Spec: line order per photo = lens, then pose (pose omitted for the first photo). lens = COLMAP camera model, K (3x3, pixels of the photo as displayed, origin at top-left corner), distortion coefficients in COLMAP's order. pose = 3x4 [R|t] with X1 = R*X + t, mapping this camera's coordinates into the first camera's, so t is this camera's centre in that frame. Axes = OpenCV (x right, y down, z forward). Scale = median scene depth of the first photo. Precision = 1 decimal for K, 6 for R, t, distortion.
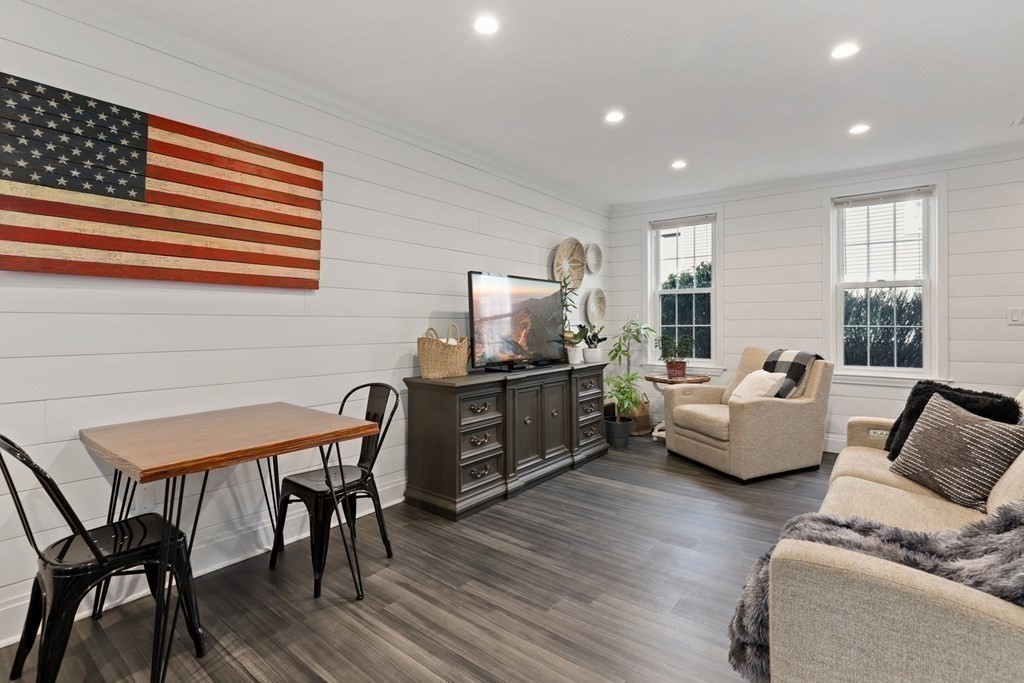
lens RADIAL K [[476.5, 0, 515.7], [0, 476.5, 337.0], [0, 0, 1]] dist [-0.020884, 0.006066]
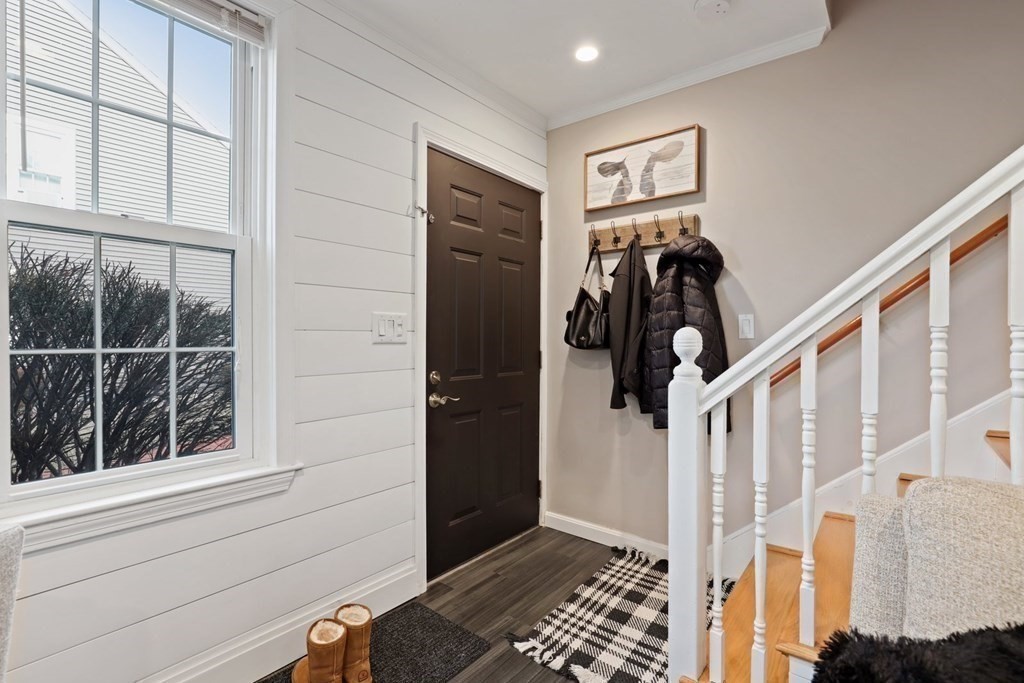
lens RADIAL K [[476.5, 0, 515.7], [0, 476.5, 337.0], [0, 0, 1]] dist [-0.020884, 0.006066]
pose [[0.005538, 0.000950, 0.999984, 0.456244], [0.029321, 0.999569, -0.001112, -0.025349], [-0.999555, 0.029326, 0.005507, 0.765719]]
